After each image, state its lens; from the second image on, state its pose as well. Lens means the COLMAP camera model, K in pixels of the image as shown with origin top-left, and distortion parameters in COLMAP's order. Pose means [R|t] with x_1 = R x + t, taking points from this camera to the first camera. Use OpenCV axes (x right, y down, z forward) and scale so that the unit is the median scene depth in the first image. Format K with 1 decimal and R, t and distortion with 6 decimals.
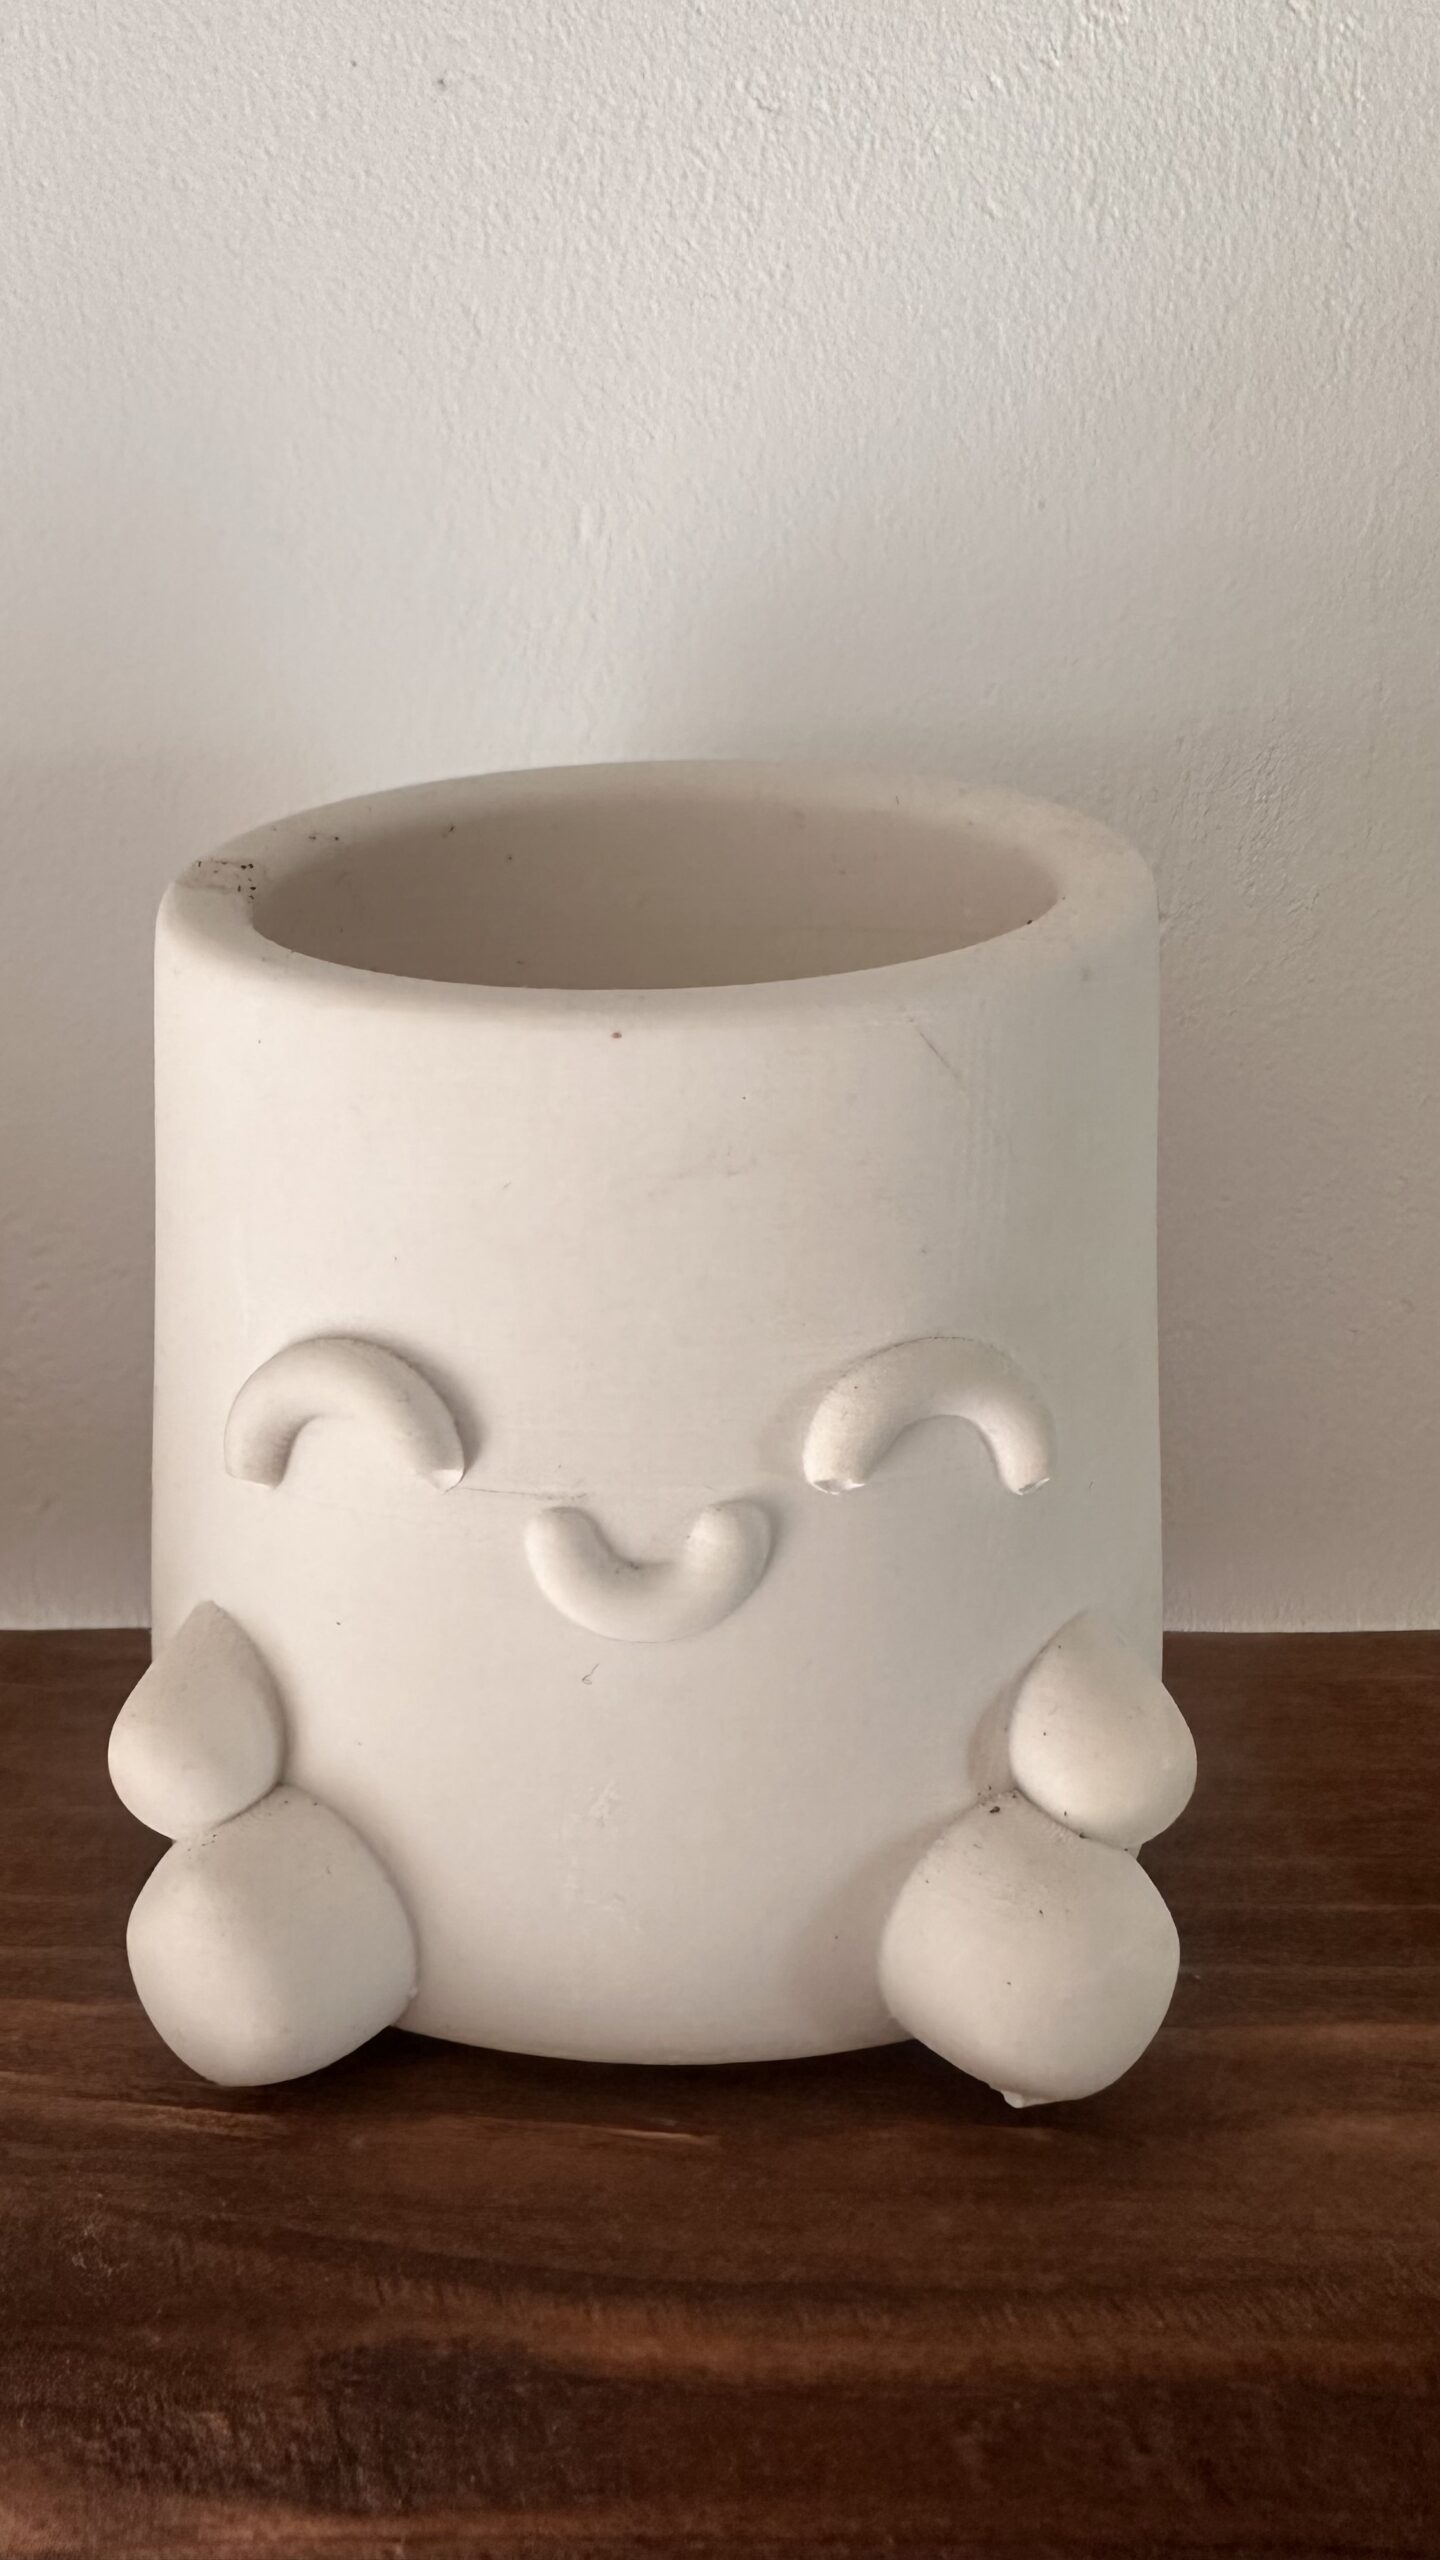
lens RADIAL K [[1904.4, 0, 624.5], [0, 1904.4, 1235.1], [0, 0, 1]] dist [-0.031702, 0.021333]
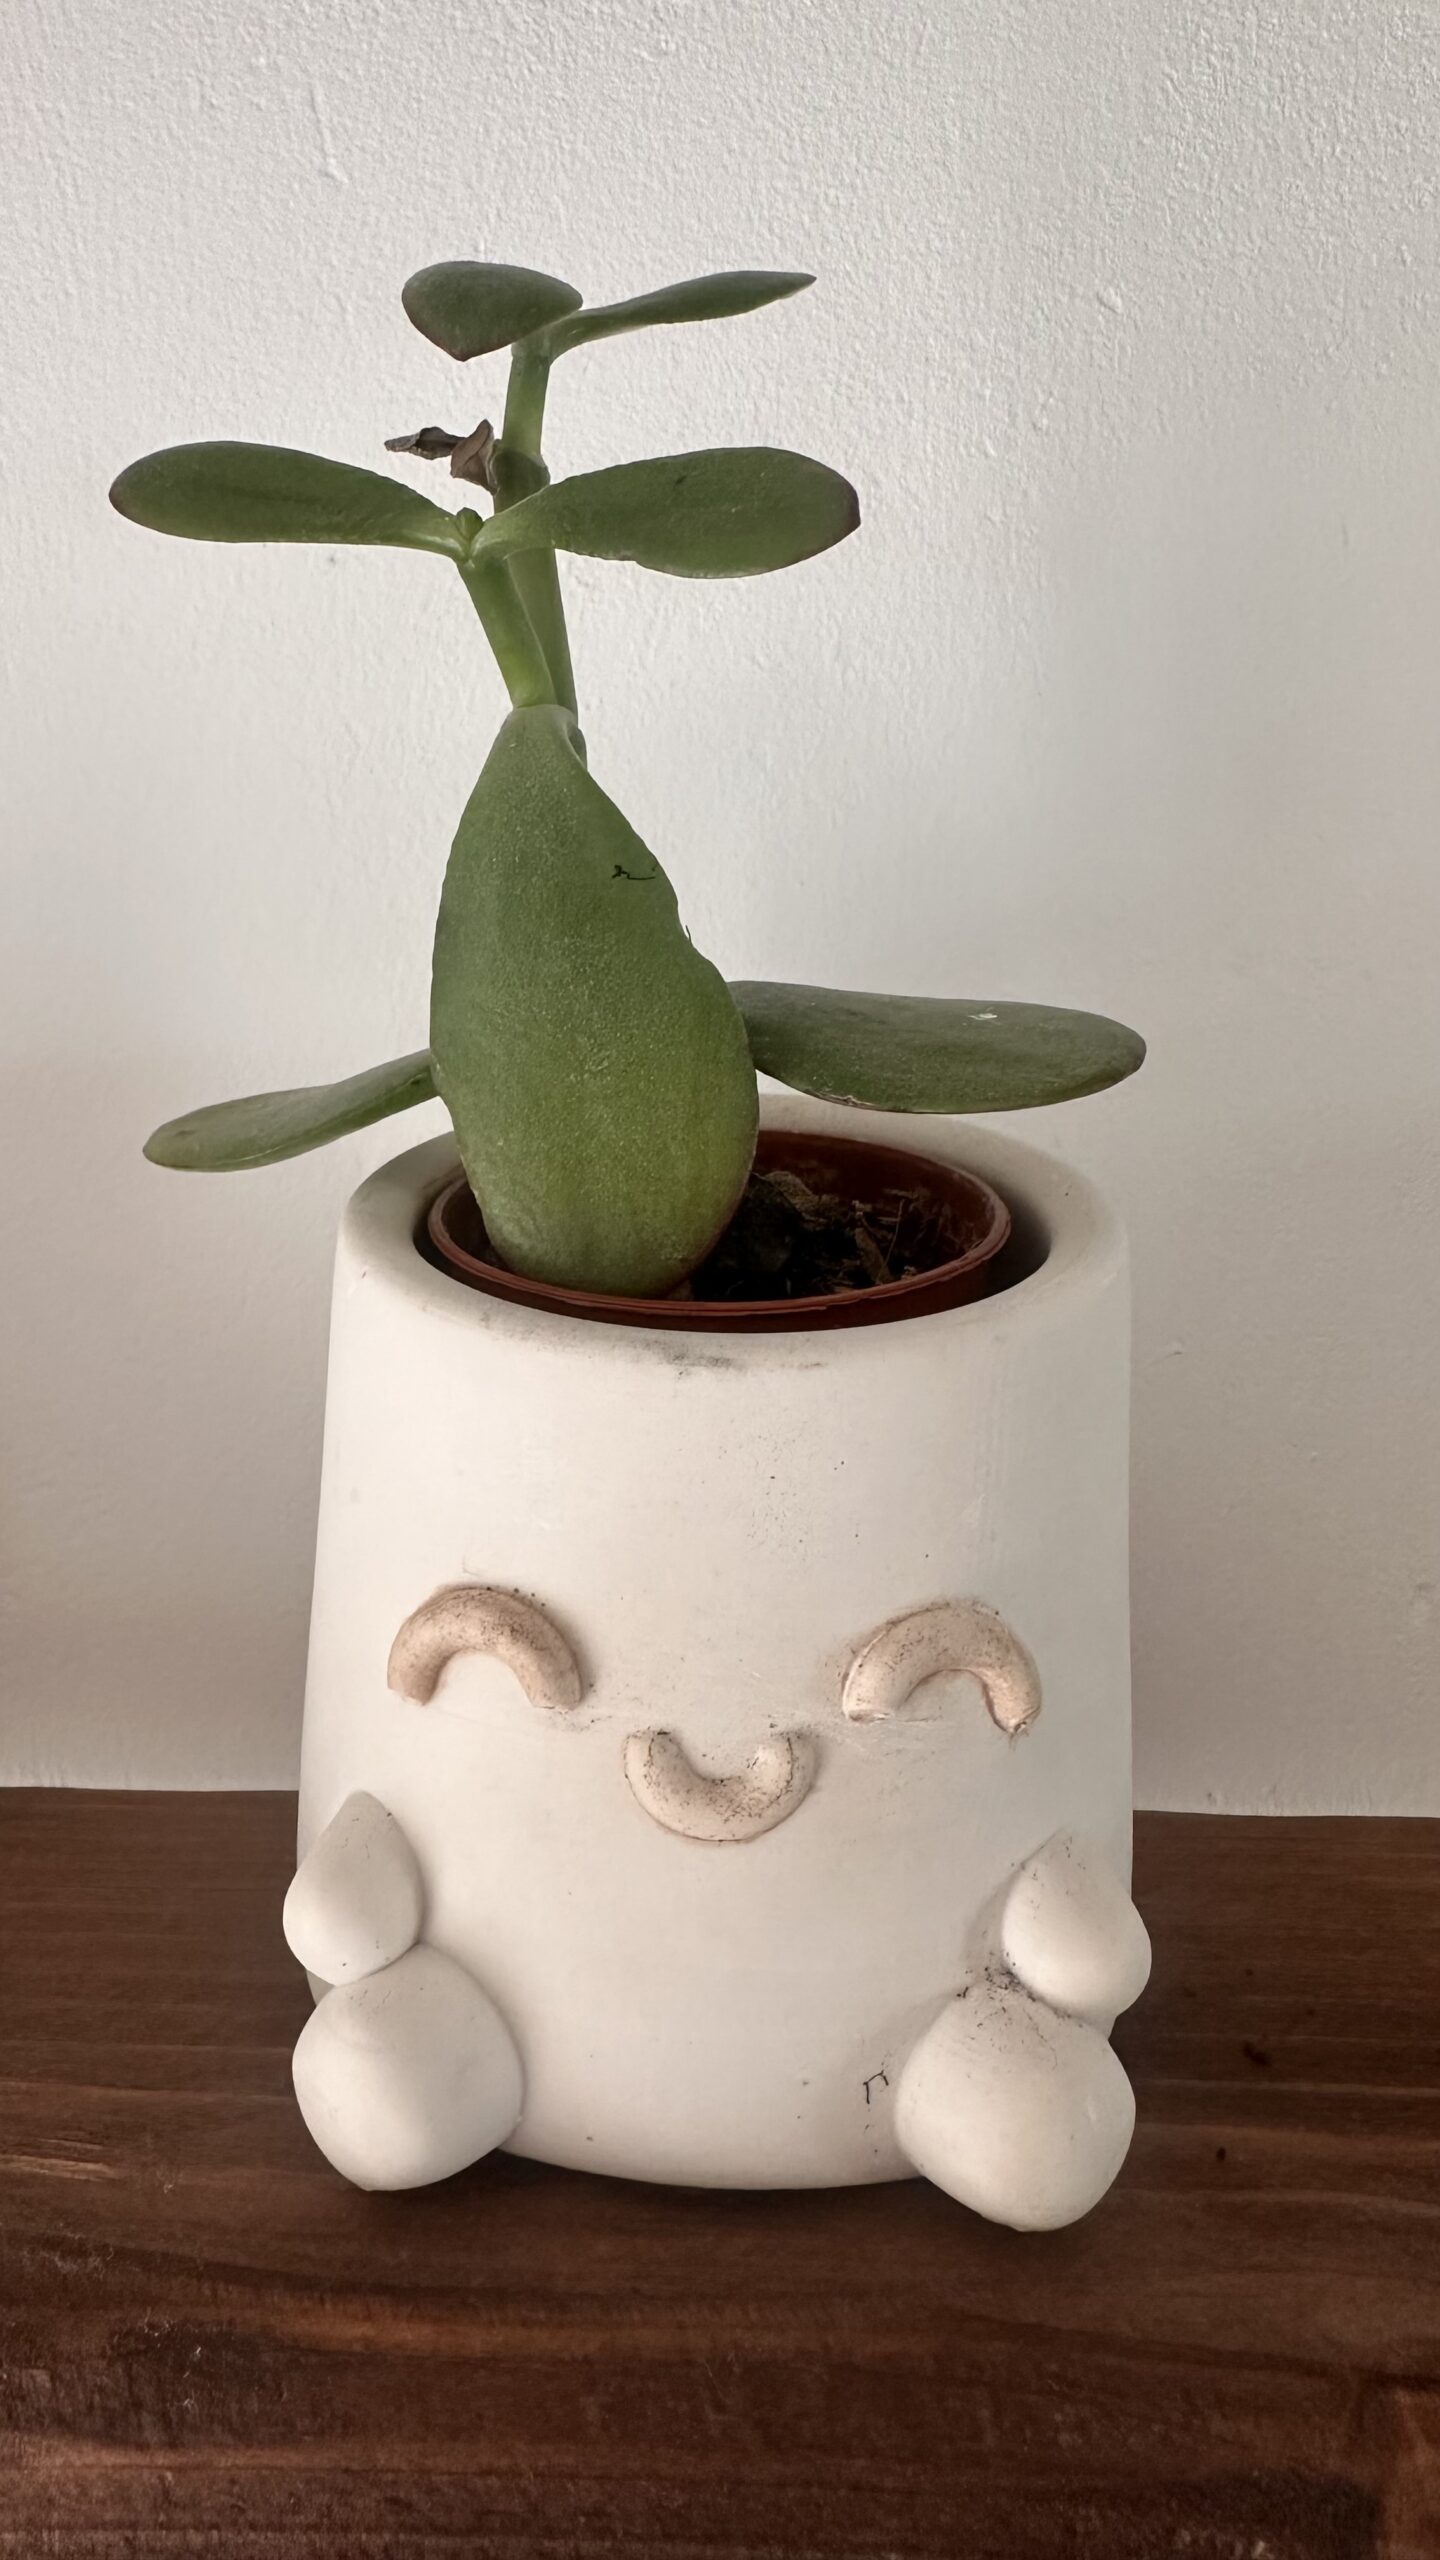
lens RADIAL K [[1904.4, 0, 607.2], [0, 1904.4, 1212.9], [0, 0, 1]] dist [-0.031702, 0.021333]
pose [[0.999844, 0.017501, -0.002467, 0.102168], [-0.017659, 0.995073, -0.097558, -0.044944], [0.000748, 0.097586, 0.995227, -0.245386]]
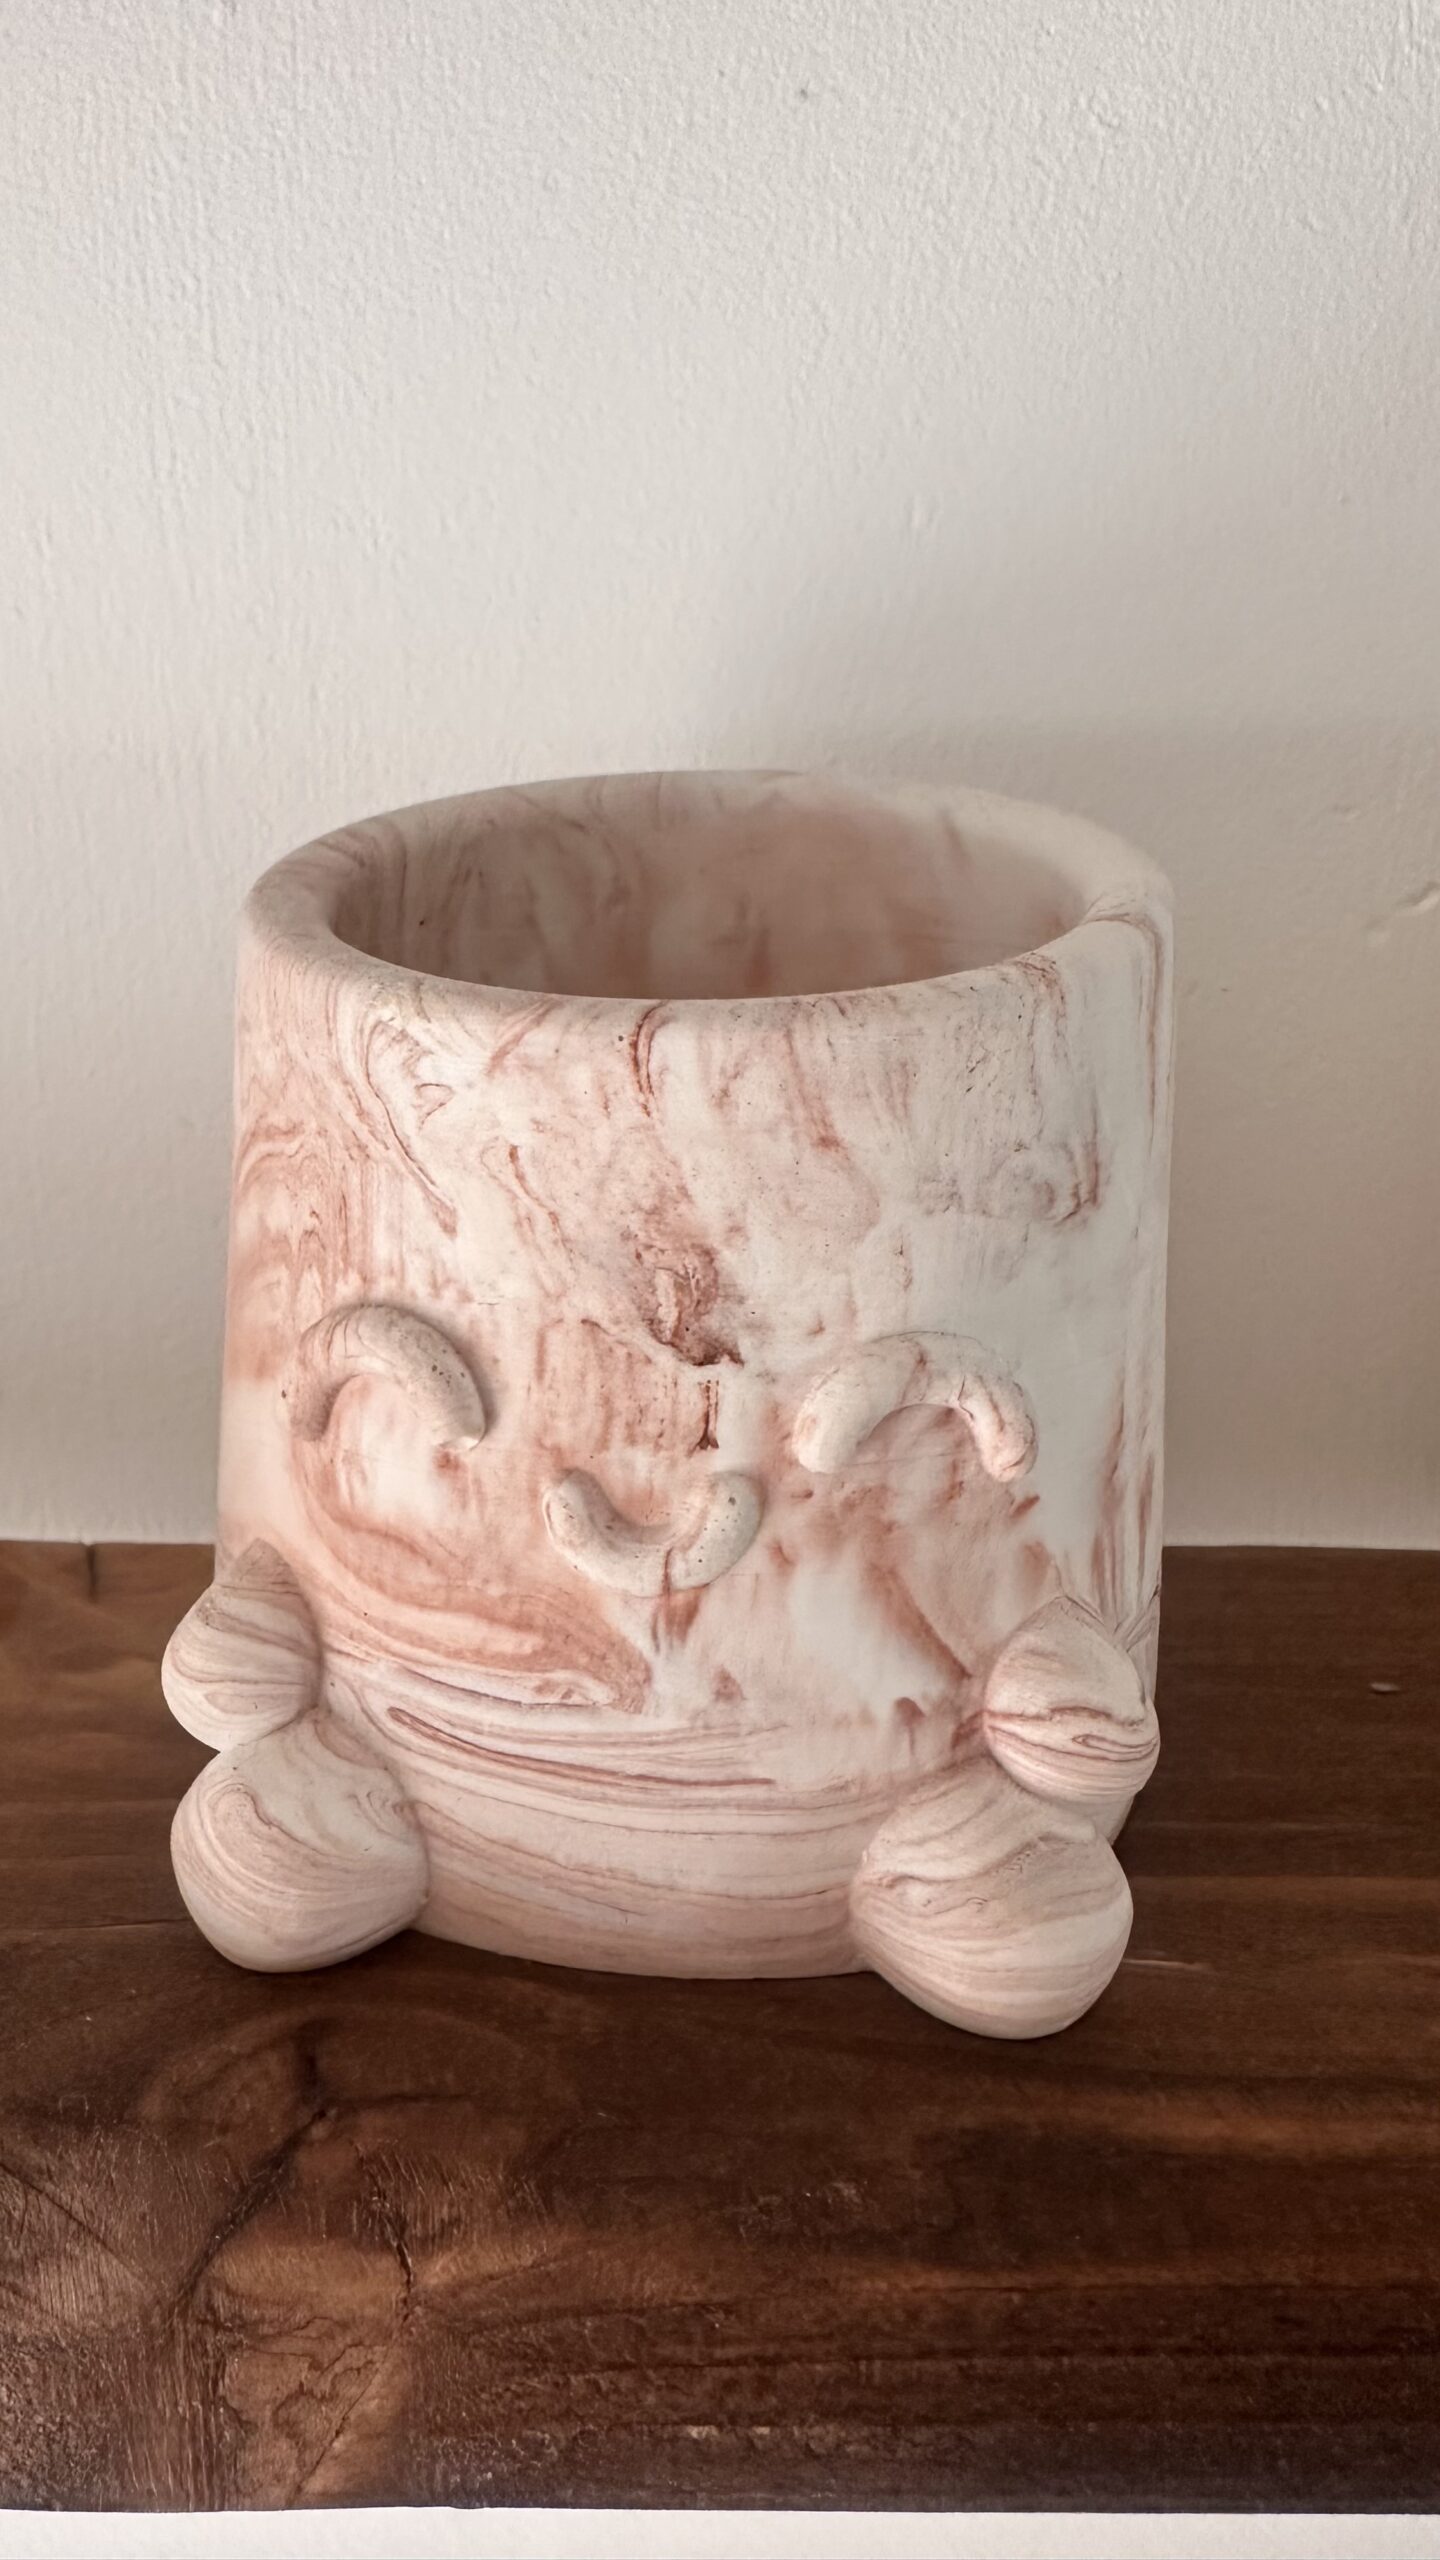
lens RADIAL K [[1904.4, 0, 599.6], [0, 1904.4, 1237.3], [0, 0, 1]] dist [-0.031702, 0.021333]
pose [[0.999867, 0.010157, 0.012788, -0.220787], [-0.010352, 0.999830, 0.015246, 0.020941], [-0.012631, -0.015376, 0.999802, -0.075705]]
